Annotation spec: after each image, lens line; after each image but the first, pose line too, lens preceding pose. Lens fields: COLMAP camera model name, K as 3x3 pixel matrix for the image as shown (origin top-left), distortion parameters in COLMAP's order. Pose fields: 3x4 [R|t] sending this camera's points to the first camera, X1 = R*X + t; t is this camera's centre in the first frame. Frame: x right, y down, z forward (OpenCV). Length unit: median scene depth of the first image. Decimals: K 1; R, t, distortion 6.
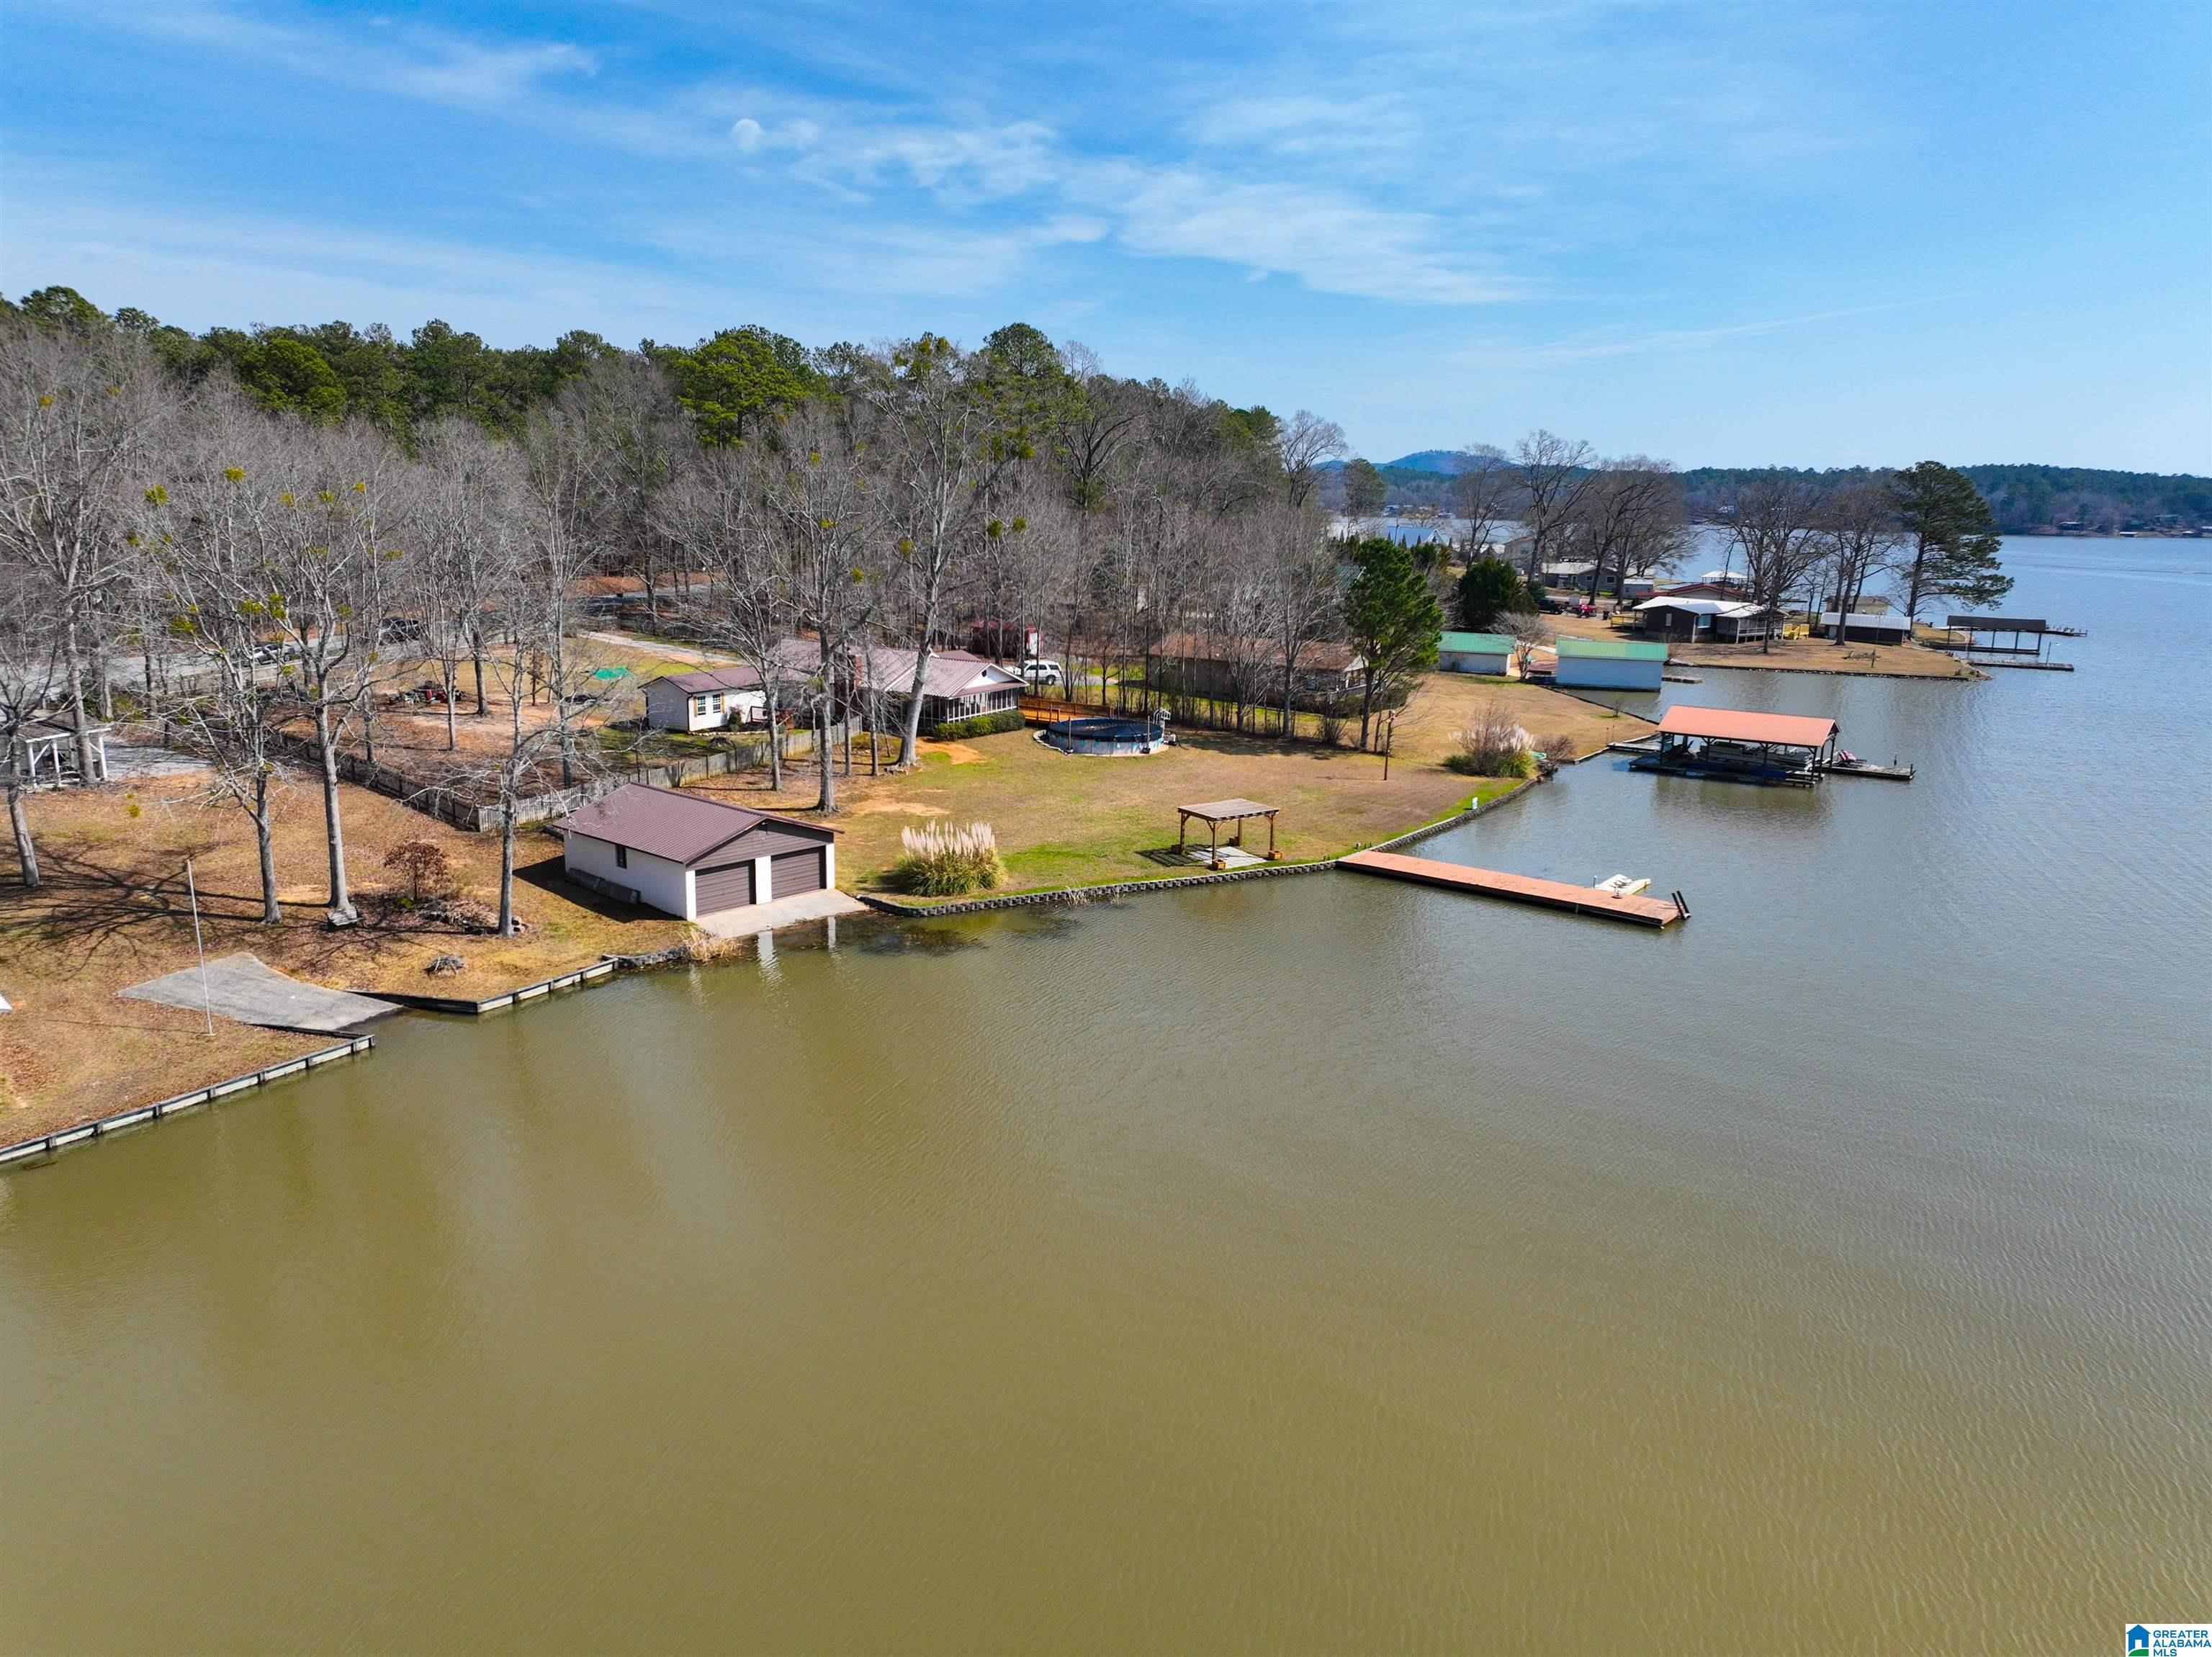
lens RADIAL K [[1491.4, 0, 1126.9], [0, 1491.4, 848.1], [0, 0, 1]] dist [0.009462, -0.003093]
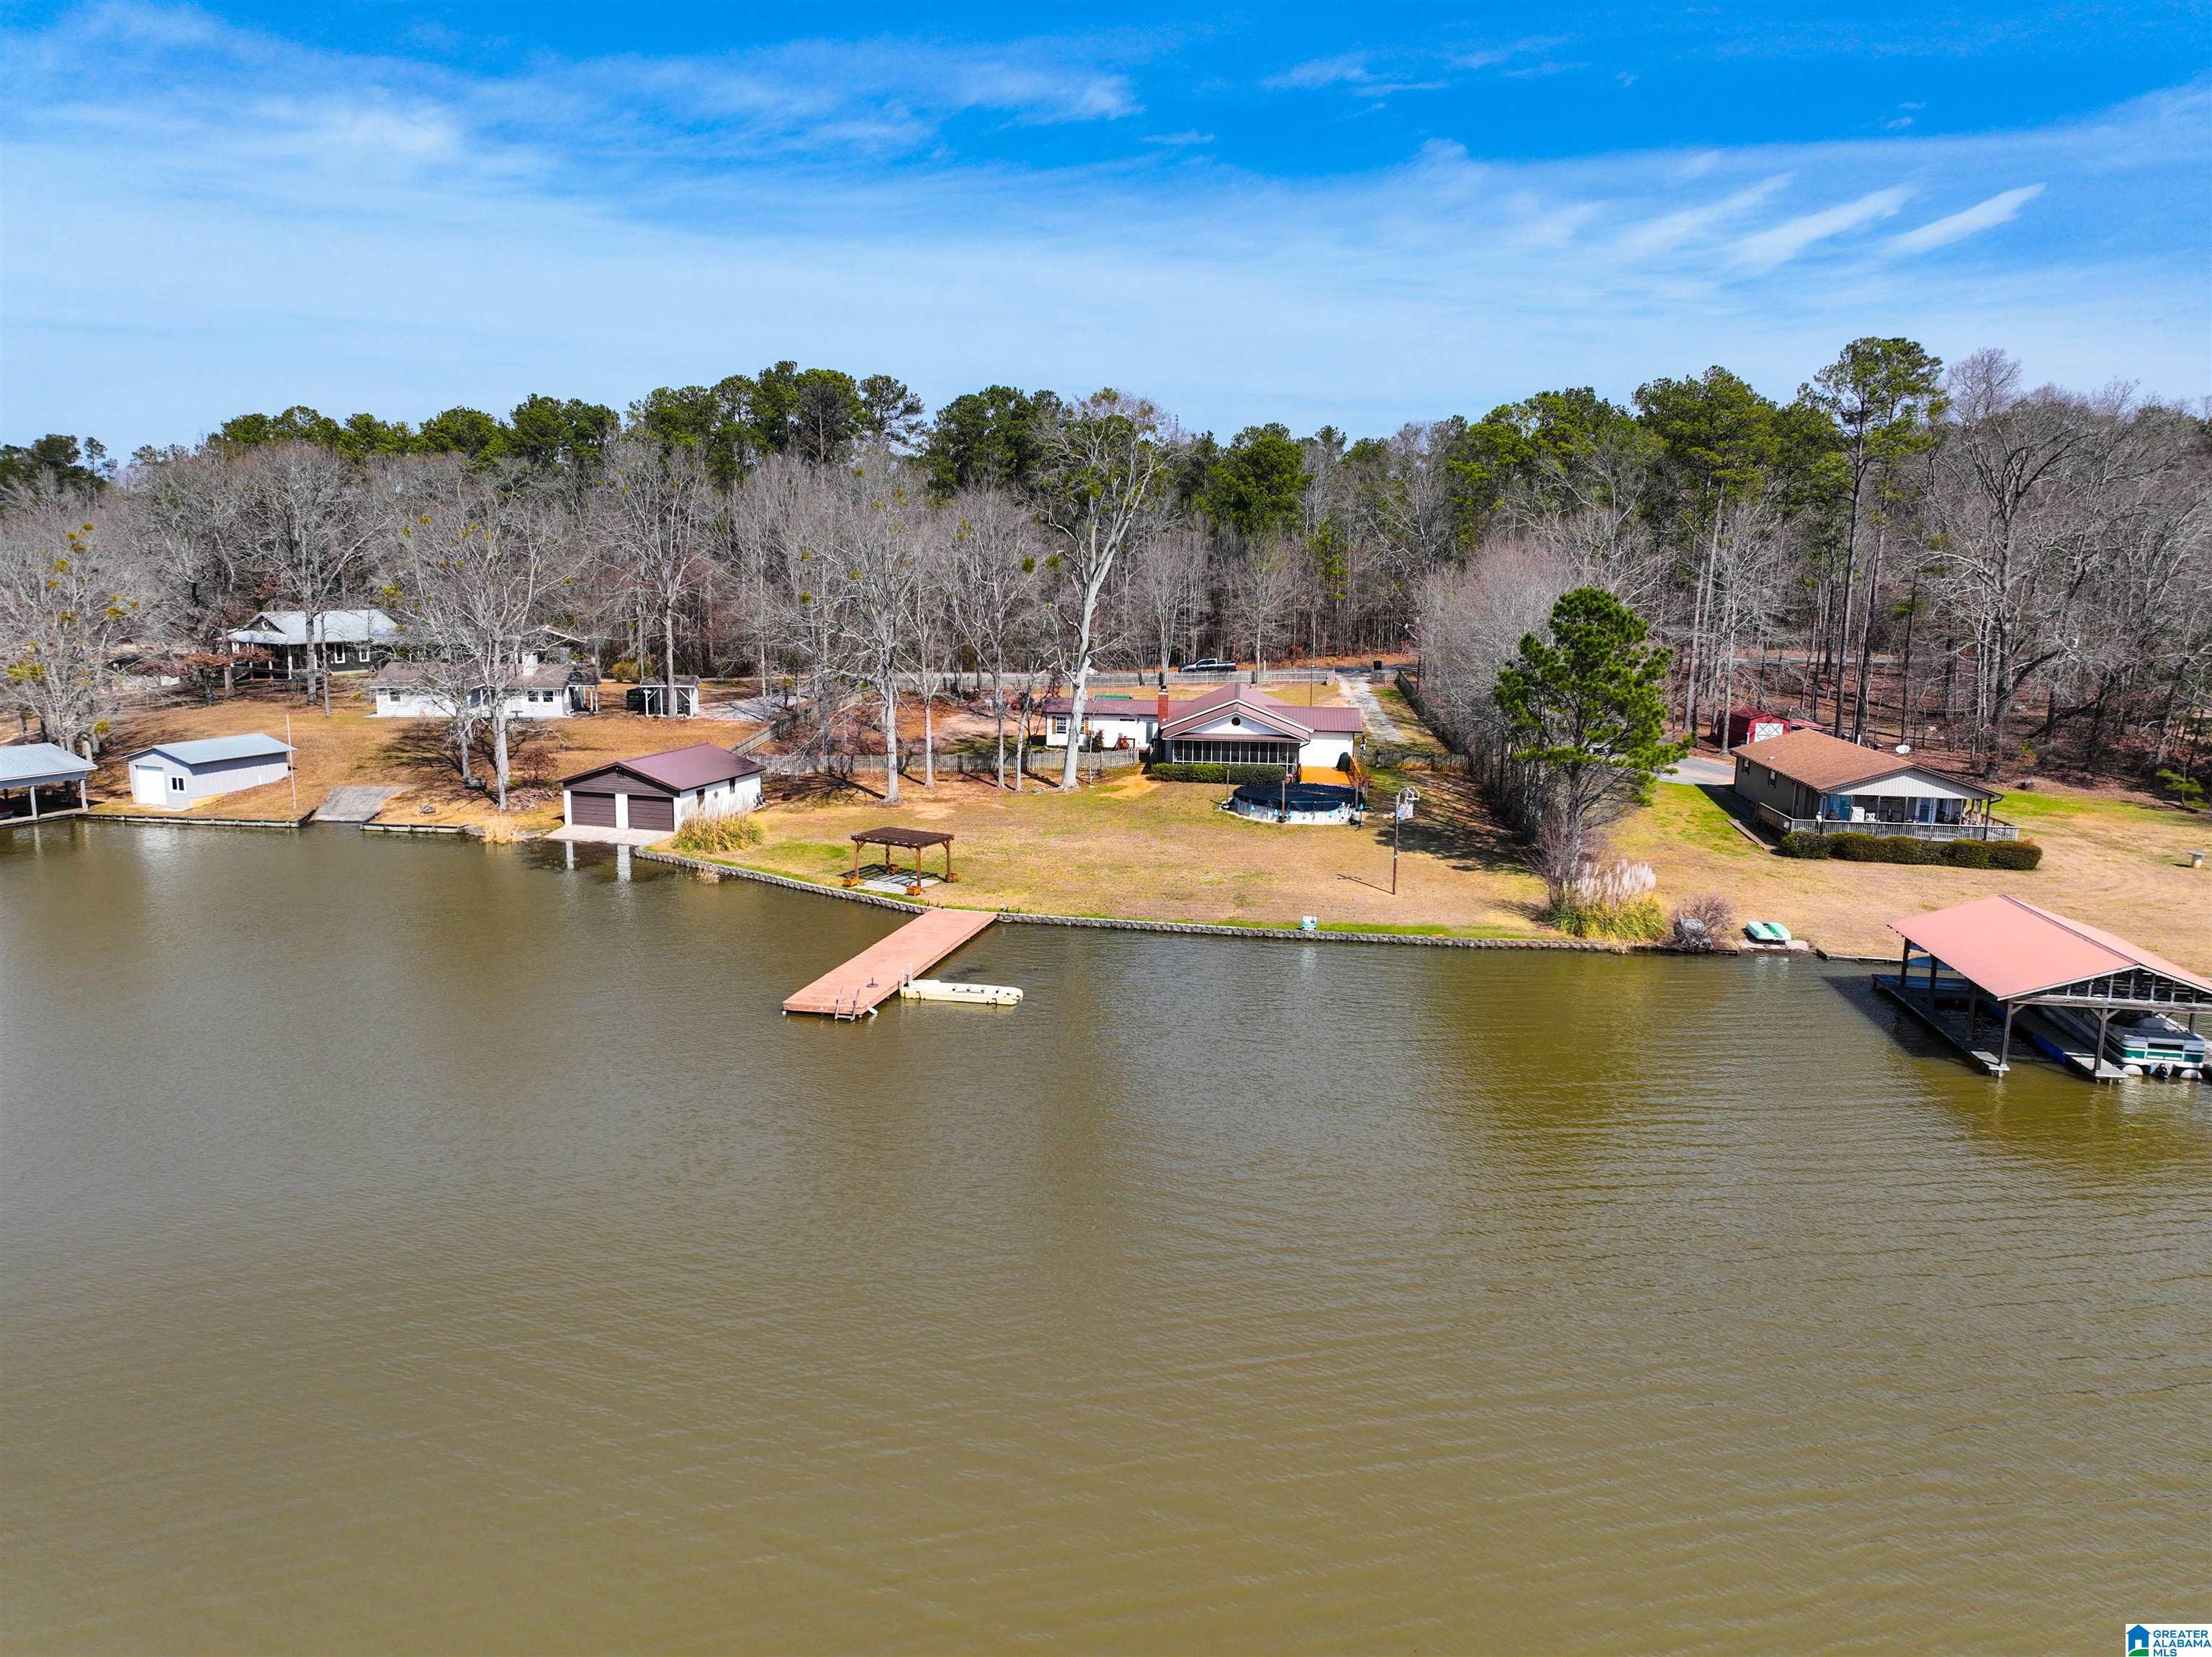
lens RADIAL K [[1491.4, 0, 1094.9], [0, 1491.4, 824.7], [0, 0, 1]] dist [0.009462, -0.003093]
pose [[0.417329, 0.125314, -0.900074, 0.763887], [-0.215043, 0.975935, 0.036168, -0.071485], [0.882945, 0.178461, 0.434234, 0.535652]]
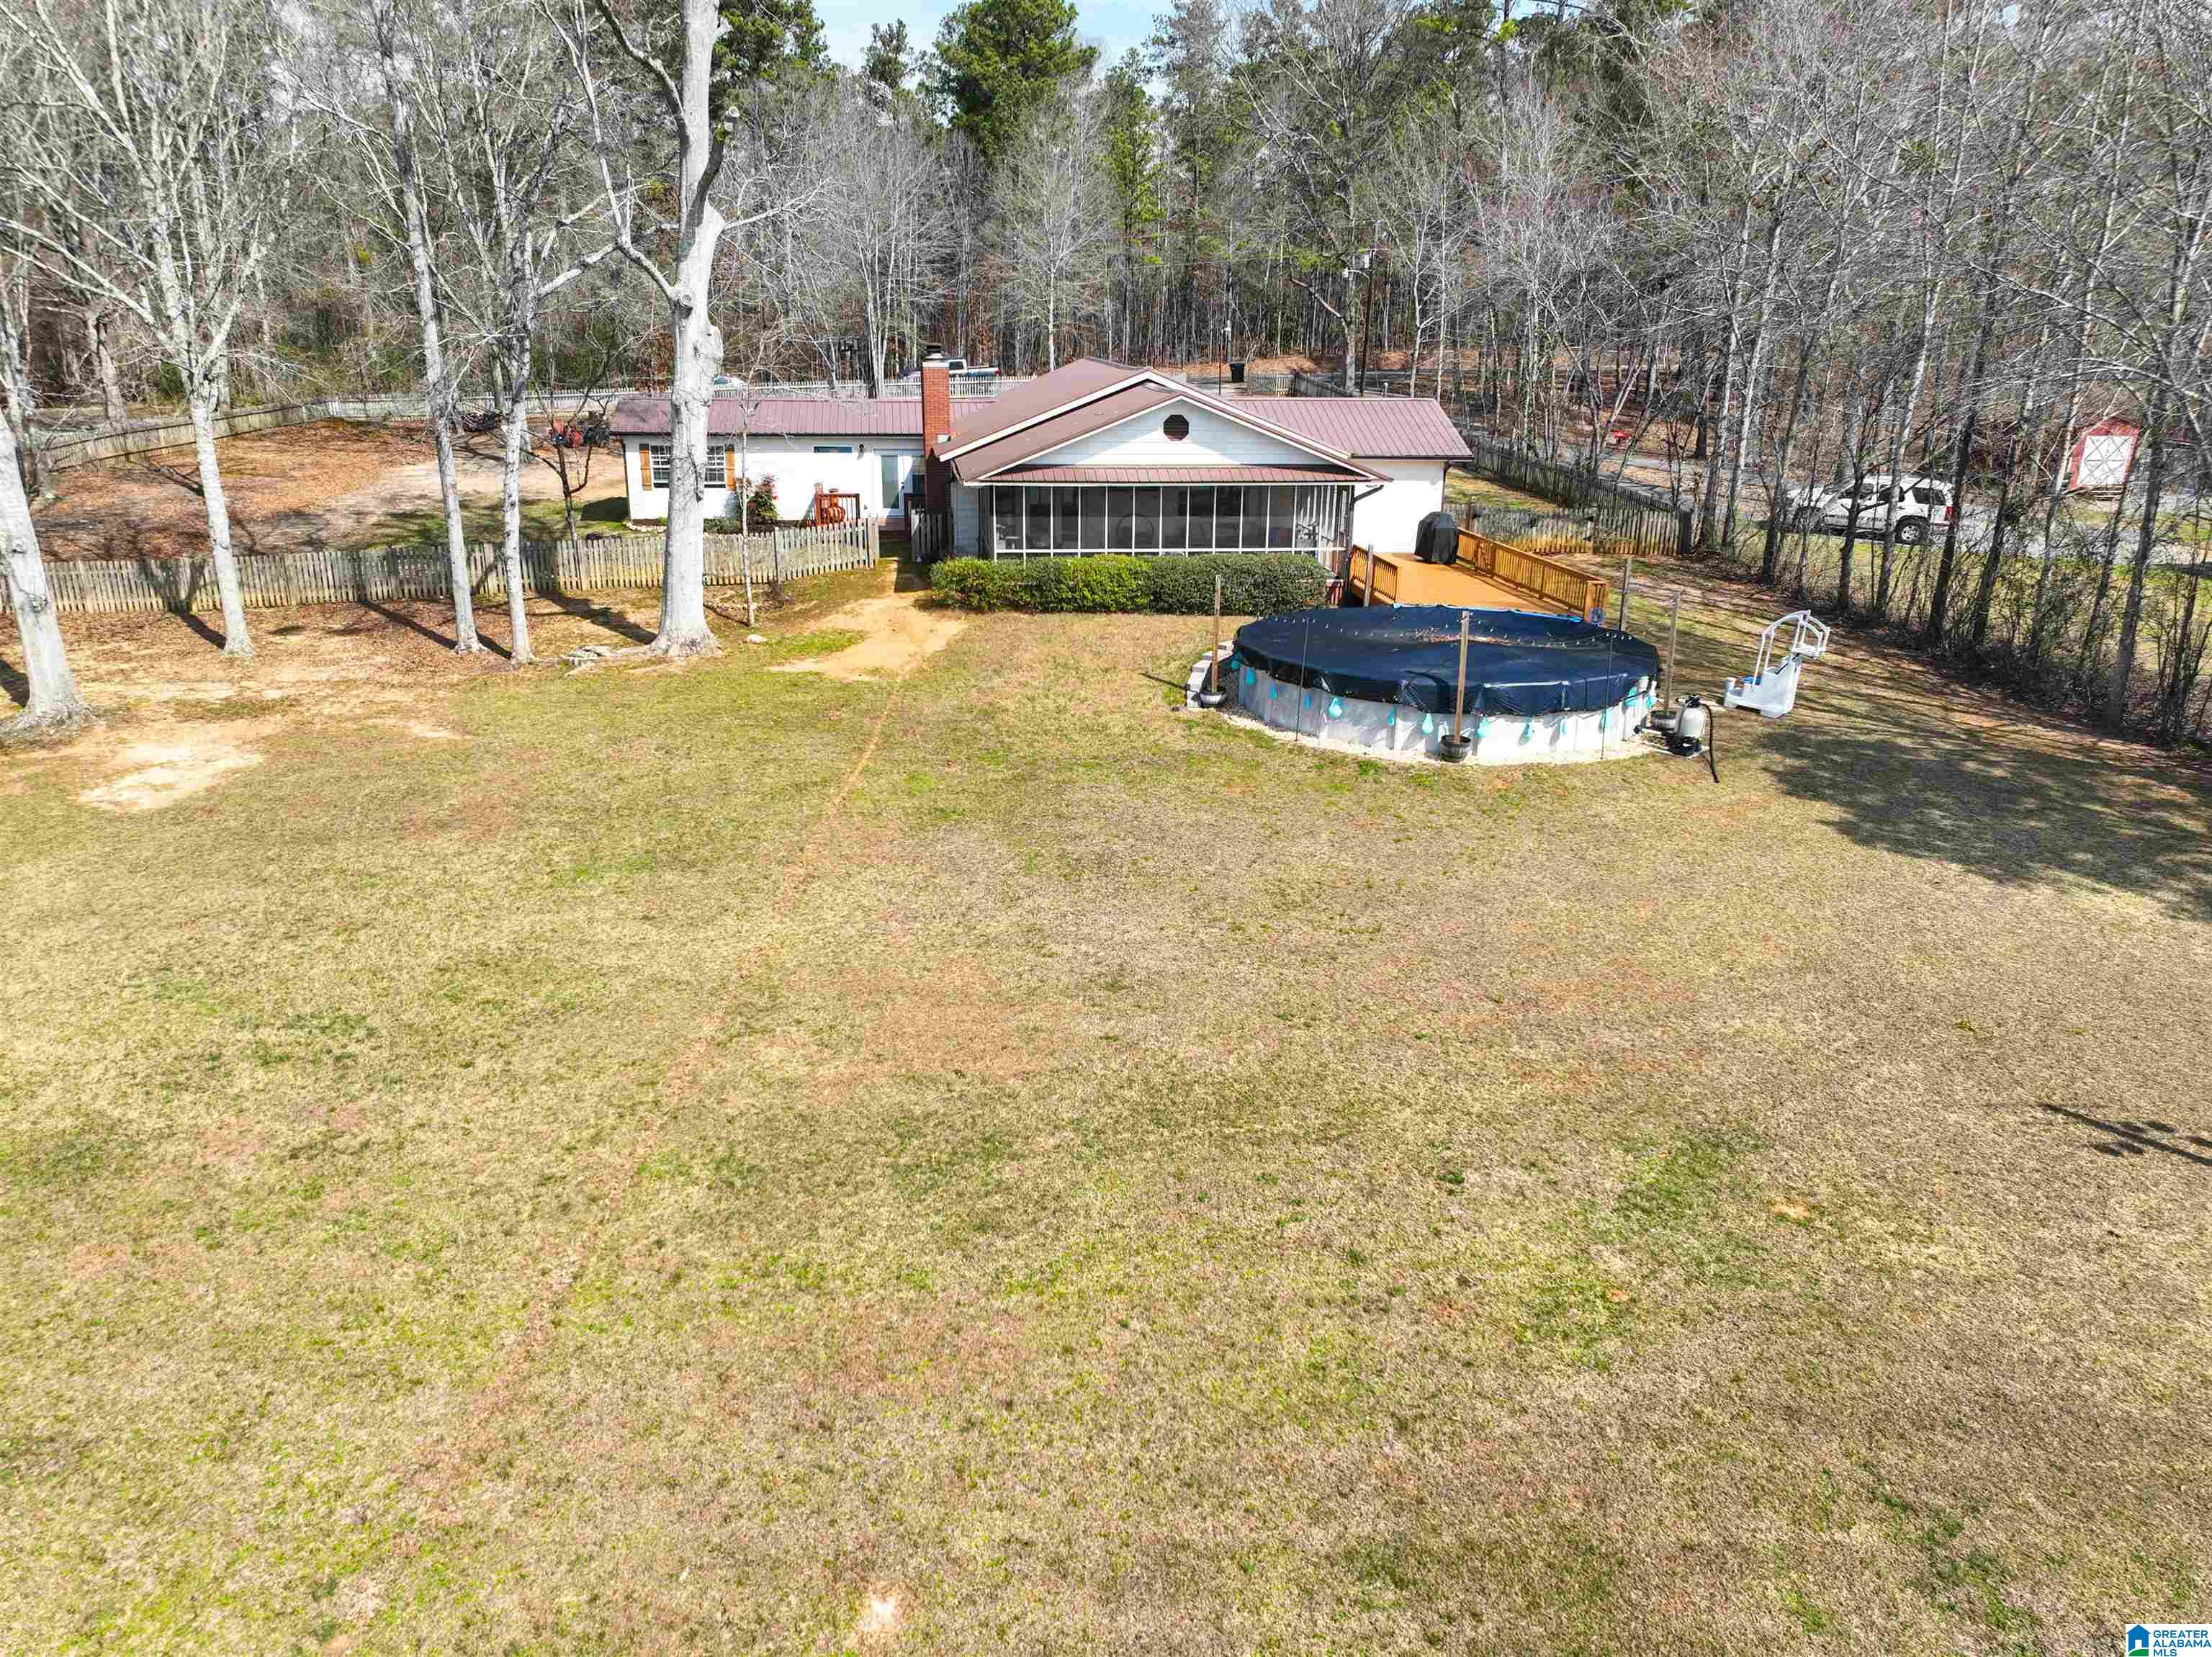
lens RADIAL K [[1491.4, 0, 1098.8], [0, 1491.4, 830.8], [0, 0, 1]] dist [0.009462, -0.003093]
pose [[0.611299, 0.217911, -0.760808, 0.171344], [-0.178504, 0.974536, 0.135702, -0.076427], [0.771006, 0.052853, 0.634631, 0.812434]]
